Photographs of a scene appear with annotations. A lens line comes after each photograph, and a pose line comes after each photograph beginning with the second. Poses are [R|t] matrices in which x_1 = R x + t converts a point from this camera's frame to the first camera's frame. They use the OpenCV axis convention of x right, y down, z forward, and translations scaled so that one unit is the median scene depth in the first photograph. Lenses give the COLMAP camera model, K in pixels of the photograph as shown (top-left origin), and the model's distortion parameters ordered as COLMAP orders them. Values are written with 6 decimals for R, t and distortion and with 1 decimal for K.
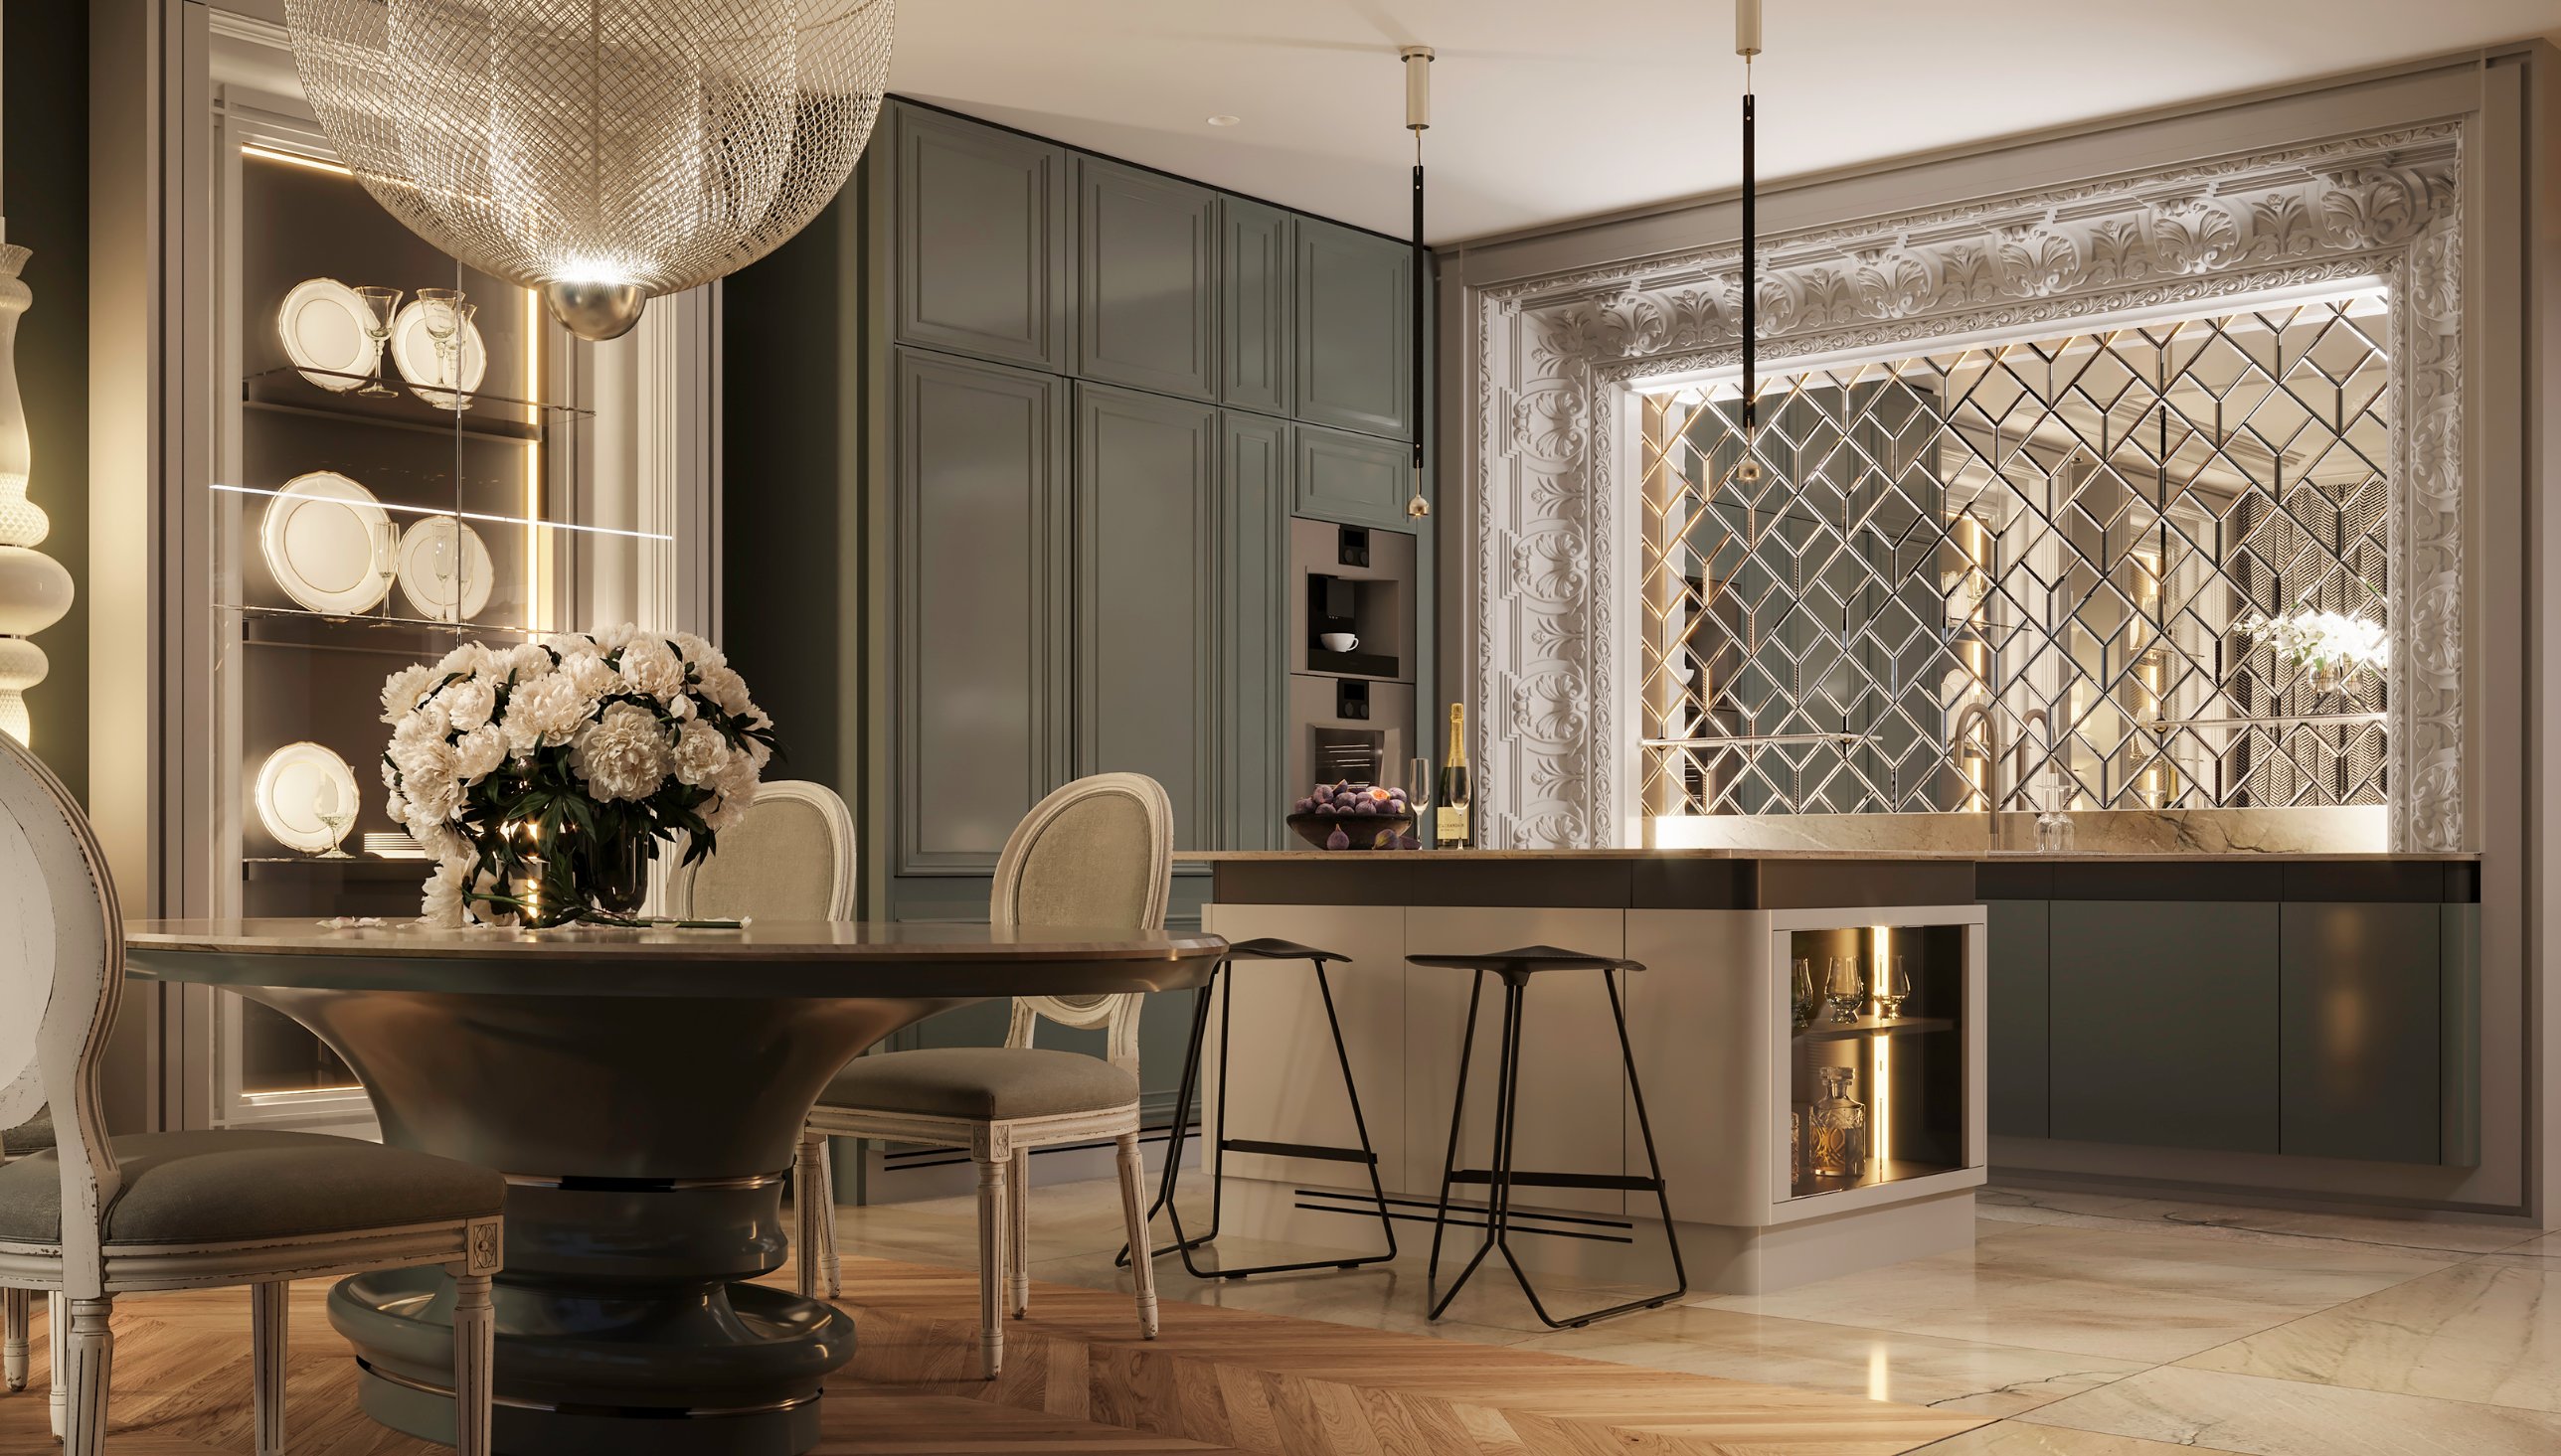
lens RADIAL K [[2711.3, 0, 1280.7], [0, 2711.3, 862.7], [0, 0, 1]] dist [0.004704, -0.014273]
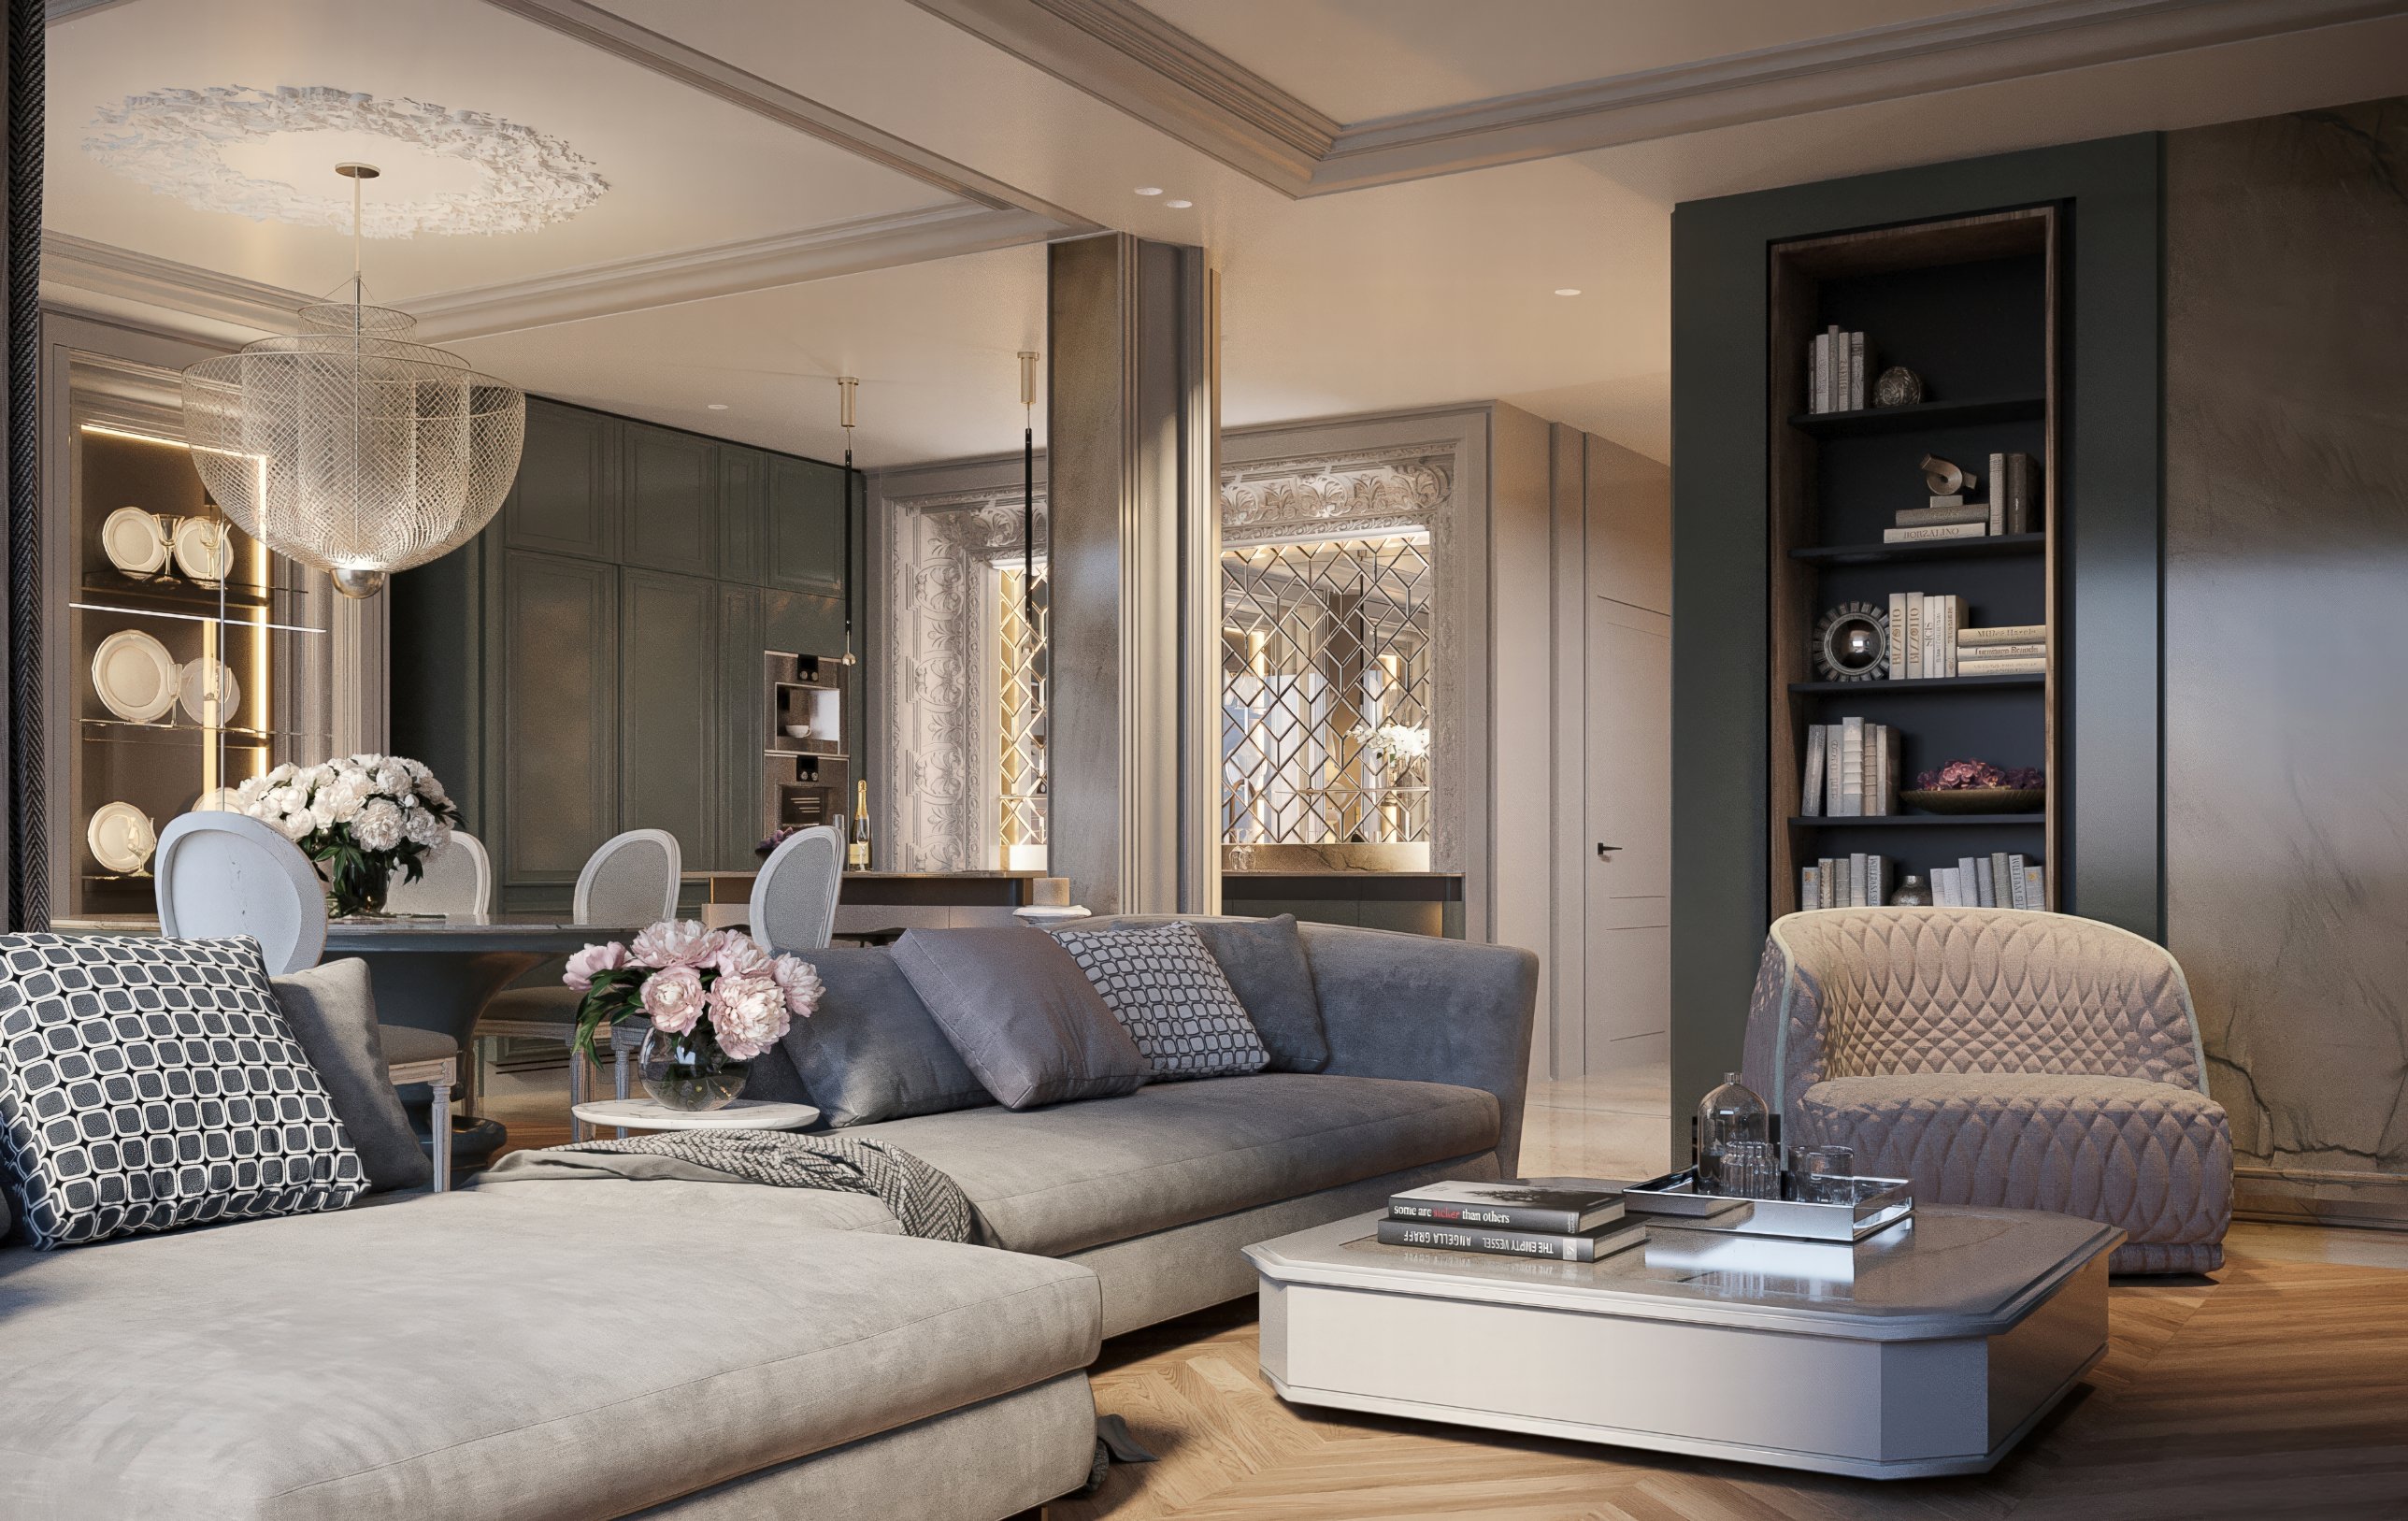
lens RADIAL K [[2332.2, 0, 1200.0], [0, 2332.2, 872.9], [0, 0, 1]] dist [-0.002203, -0.008061]
pose [[0.985340, 0.000160, 0.170599, 0.023736], [-0.000846, 0.999992, 0.003948, -0.008076], [-0.170597, -0.004034, 0.985333, -0.385029]]
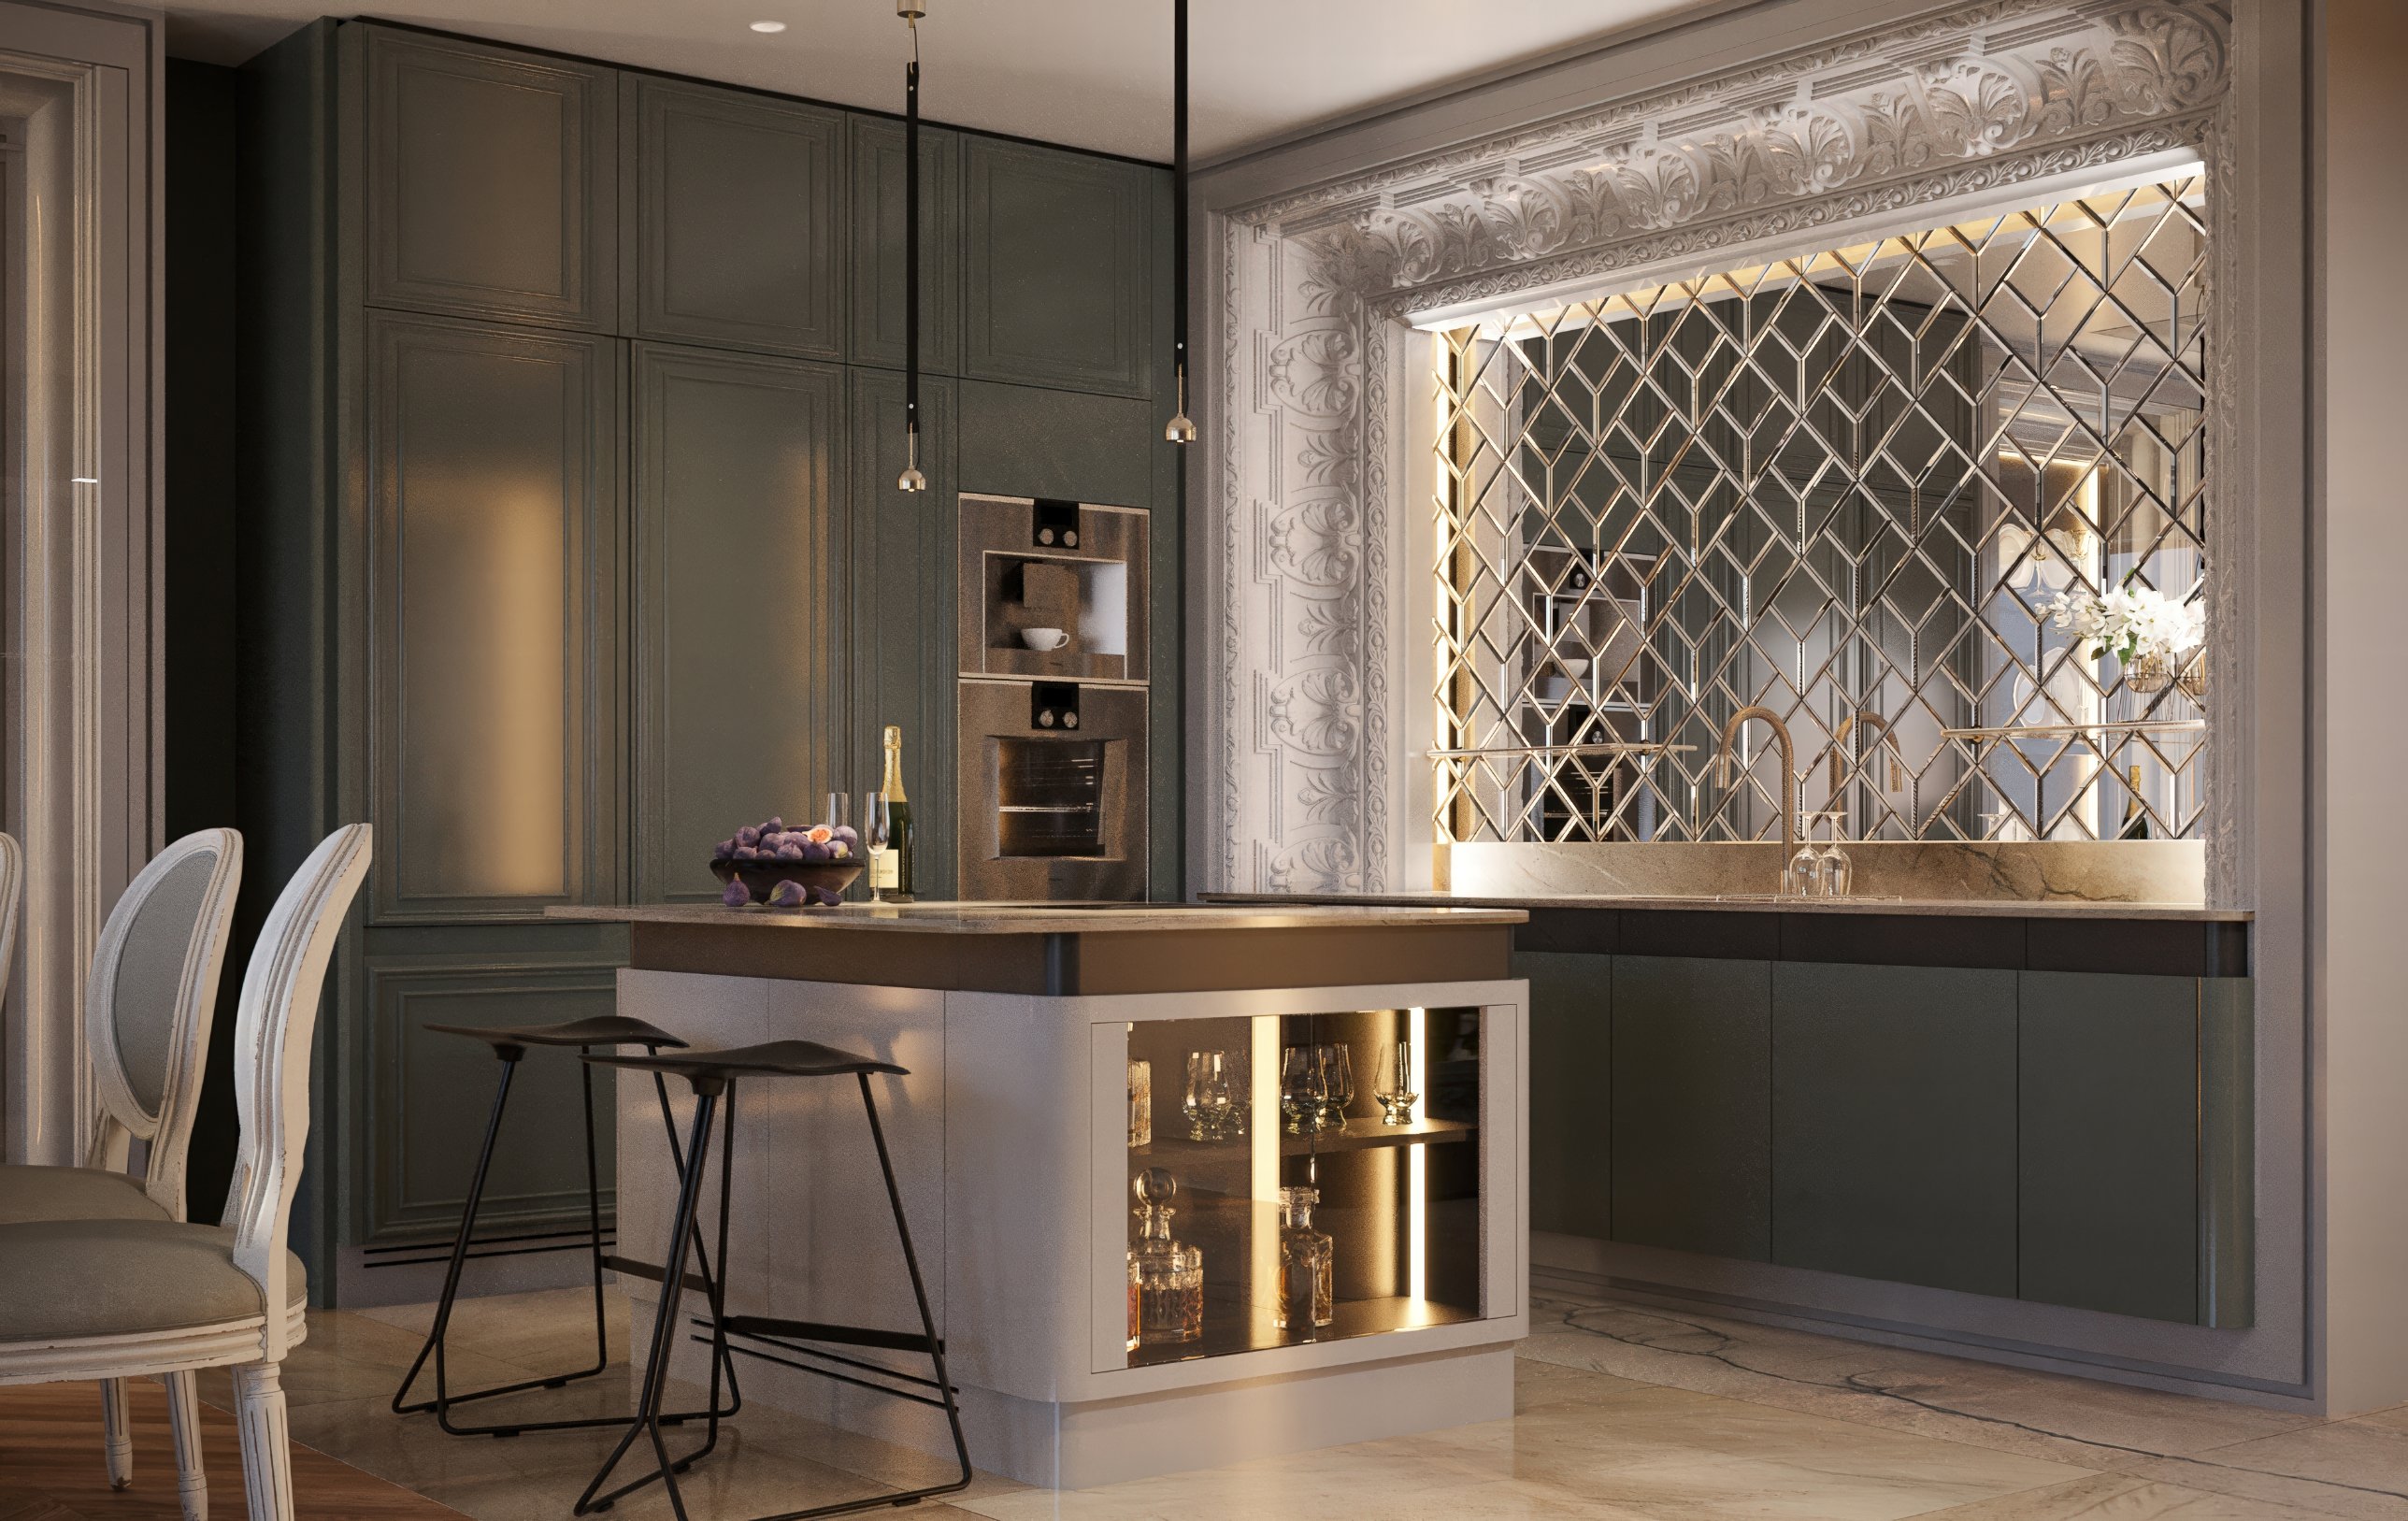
lens RADIAL K [[2857.4, 0, 1212.2], [0, 2857.4, 867.2], [0, 0, 1]] dist [-0.030349, 0.003603]
pose [[0.982277, 0.001823, -0.187427, 0.279293], [-0.000347, 0.999969, 0.007910, -0.019882], [0.187436, -0.007705, 0.982247, 0.158374]]
